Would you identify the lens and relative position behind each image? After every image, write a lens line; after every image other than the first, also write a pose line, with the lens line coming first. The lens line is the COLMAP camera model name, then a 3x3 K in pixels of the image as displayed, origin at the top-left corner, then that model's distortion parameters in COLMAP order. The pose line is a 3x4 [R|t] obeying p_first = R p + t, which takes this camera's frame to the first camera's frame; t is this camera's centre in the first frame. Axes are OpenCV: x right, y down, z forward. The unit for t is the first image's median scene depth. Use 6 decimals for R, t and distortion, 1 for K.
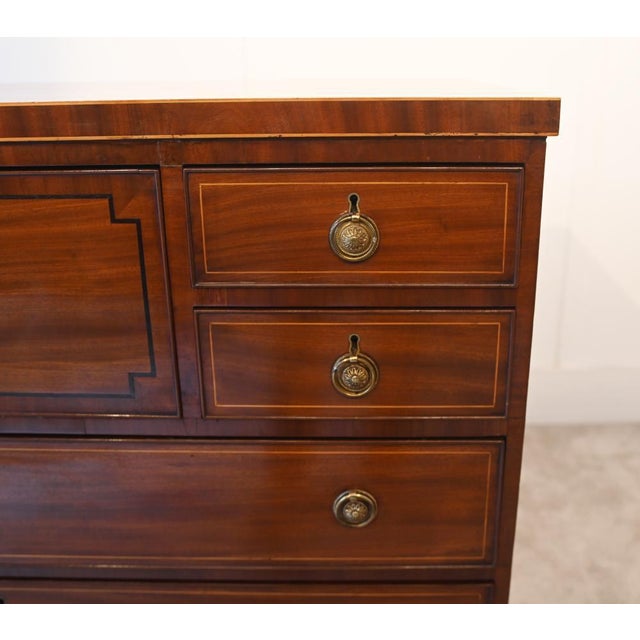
lens RADIAL K [[685.1, 0, 356.5], [0, 685.1, 277.9], [0, 0, 1]] dist [-0.081625, 0.020127]
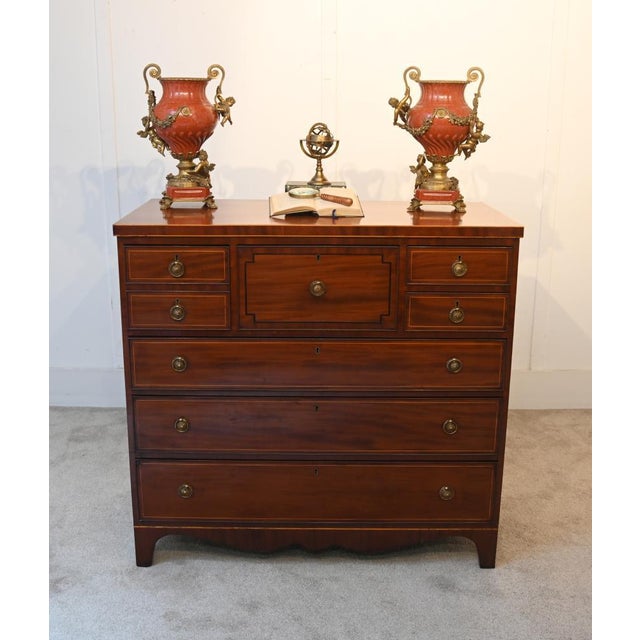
lens RADIAL K [[754.4, 0, 320.3], [0, 754.4, 296.0], [0, 0, 1]] dist [-0.089296, 0.042406]
pose [[0.999937, 0.009729, 0.005552, -0.655421], [-0.009334, 0.997695, -0.067215, 0.301789], [-0.006193, 0.067158, 0.997723, -2.421134]]
